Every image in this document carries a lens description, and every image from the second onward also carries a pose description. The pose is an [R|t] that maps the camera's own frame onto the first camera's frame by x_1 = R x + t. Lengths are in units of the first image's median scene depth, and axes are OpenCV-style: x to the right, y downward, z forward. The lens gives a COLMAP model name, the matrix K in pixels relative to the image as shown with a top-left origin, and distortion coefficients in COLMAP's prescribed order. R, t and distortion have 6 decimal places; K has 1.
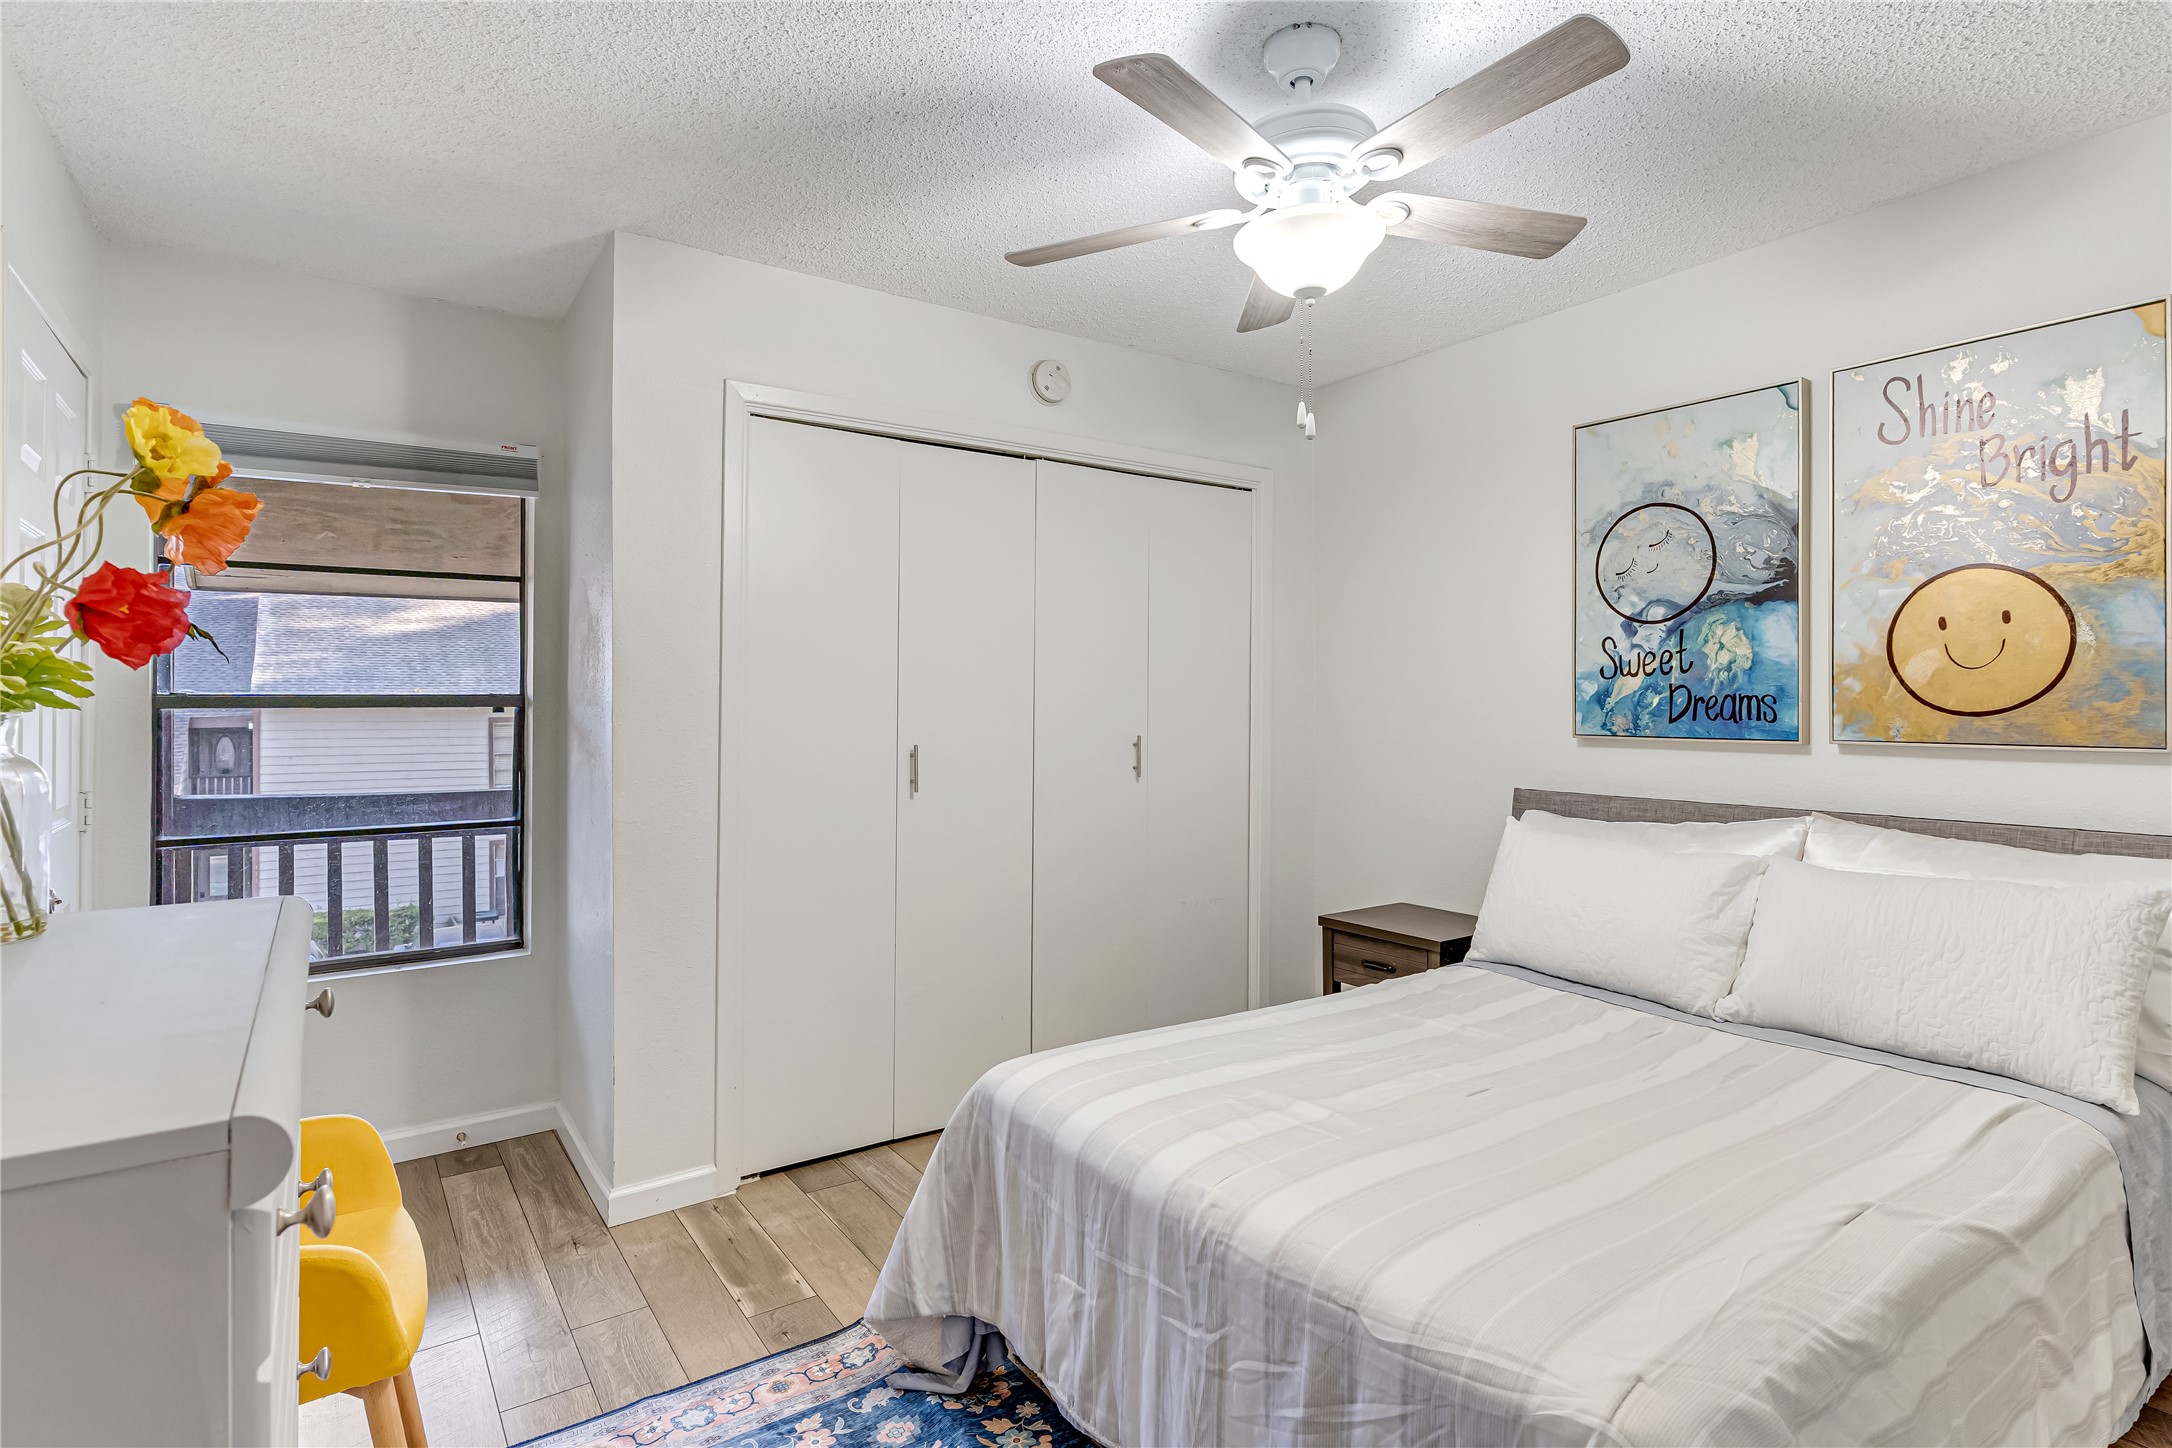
lens RADIAL K [[1067.2, 0, 1062.3], [0, 1067.2, 712.8], [0, 0, 1]] dist [0.002767, 0.001045]
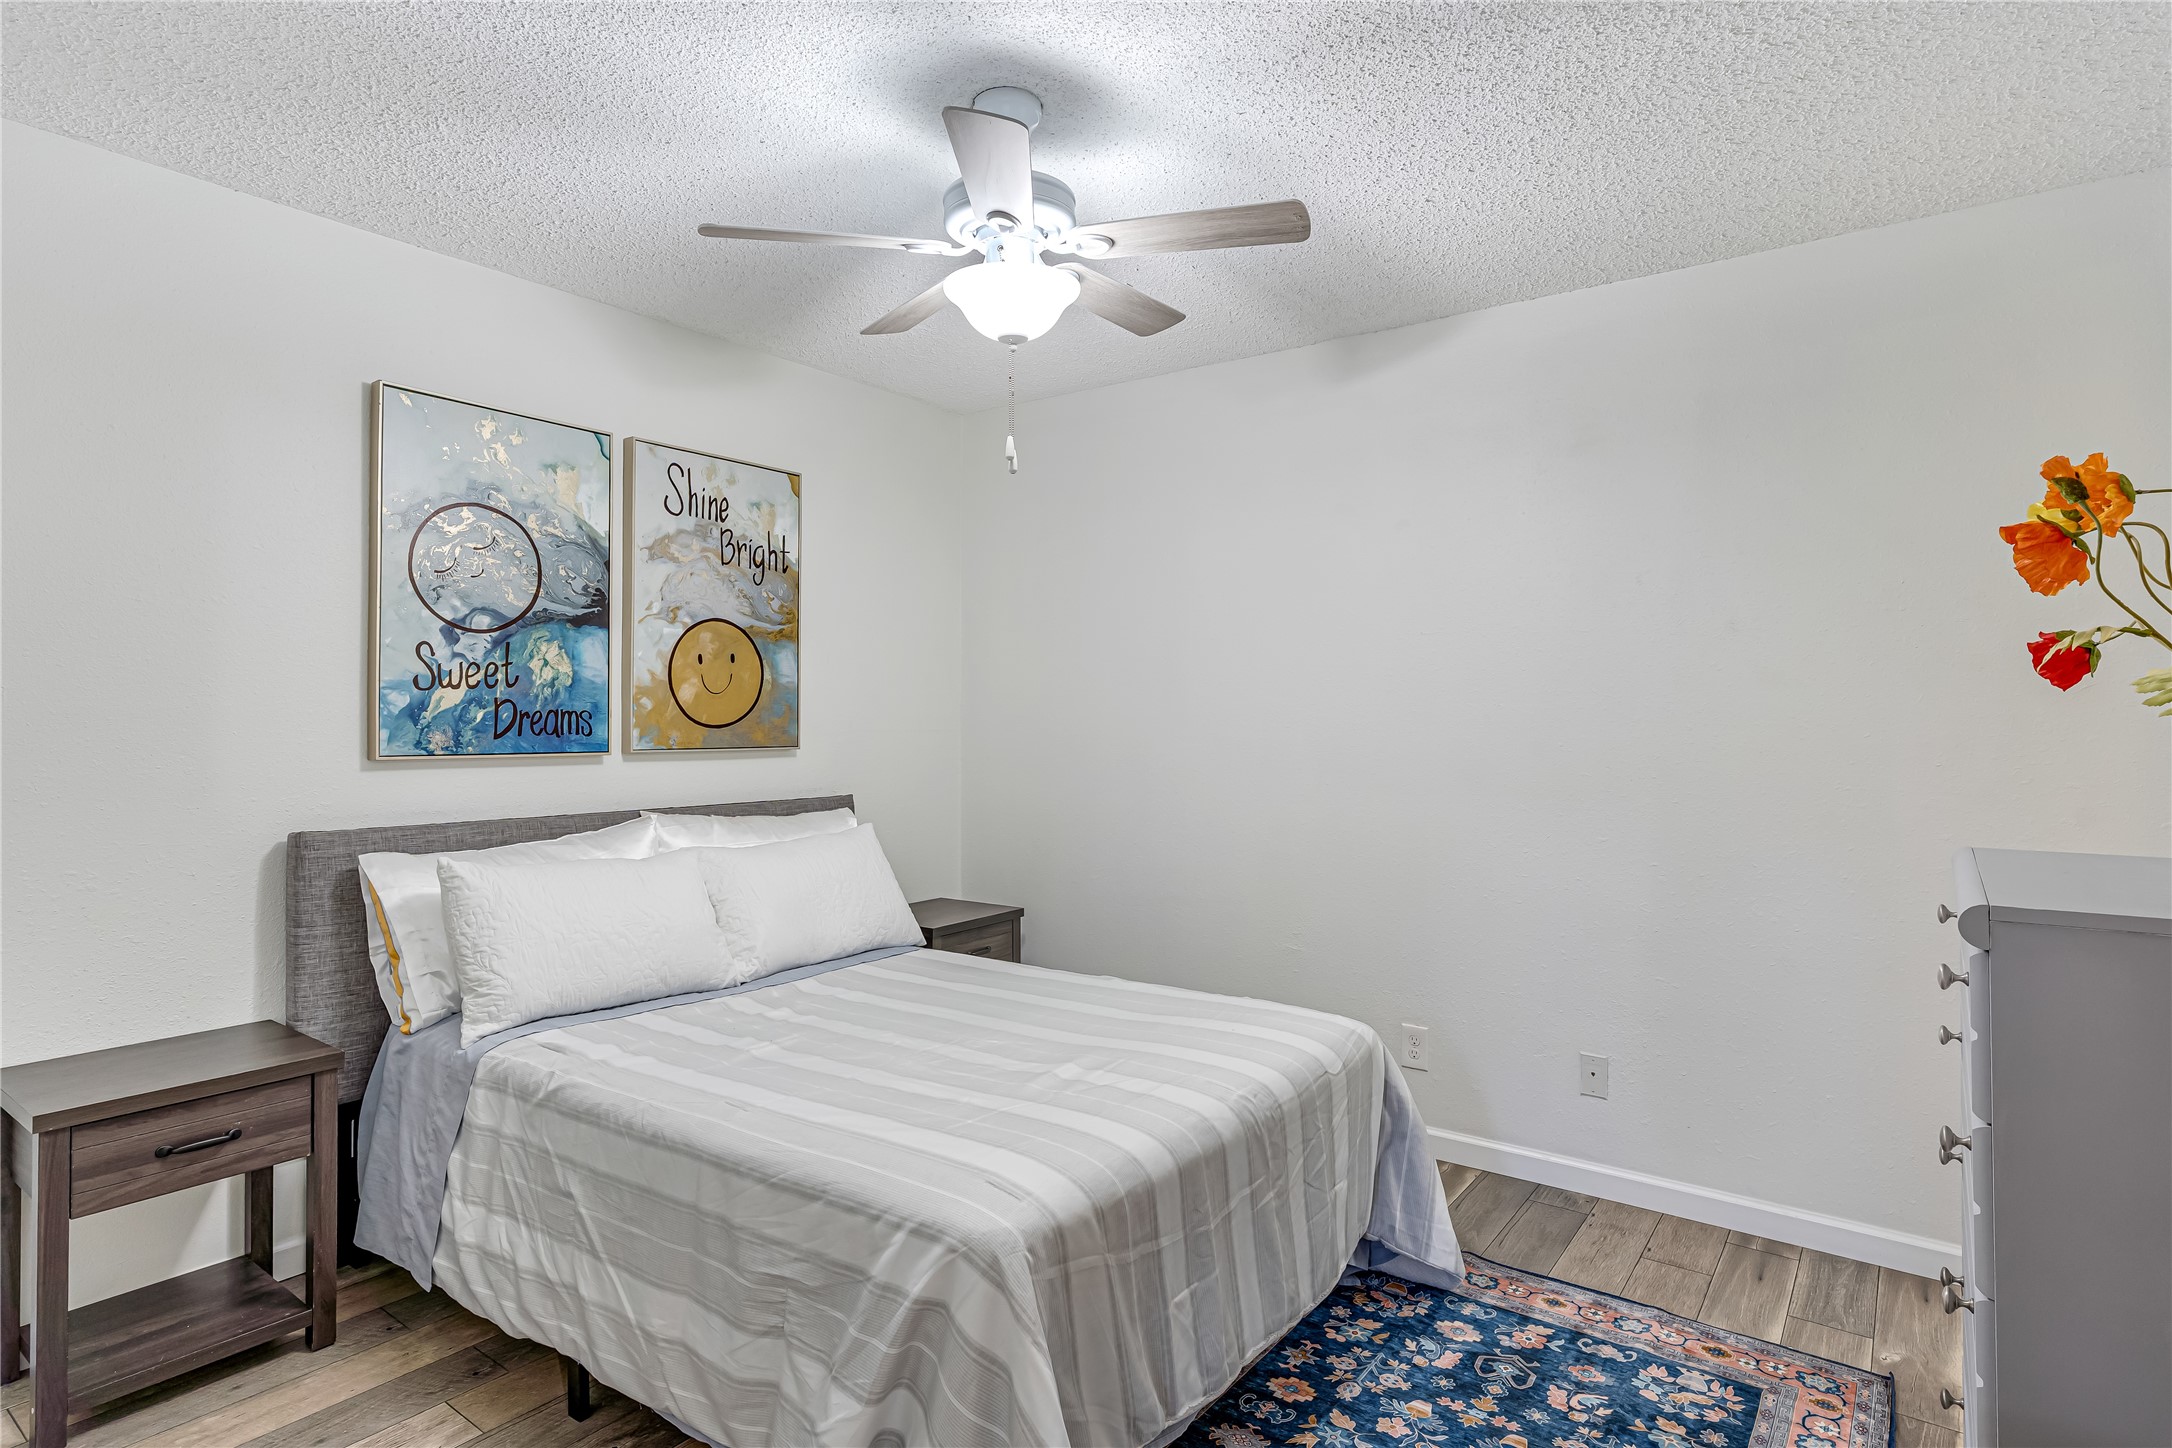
lens RADIAL K [[1180.1, 0, 1065.5], [0, 1180.1, 719.7], [0, 0, 1]] dist [0.002157, 0.001872]
pose [[-0.321945, 0.000866, 0.946758, -0.609045], [0.007590, 0.999970, 0.001667, -0.005629], [-0.946728, 0.007723, -0.321942, 0.881411]]
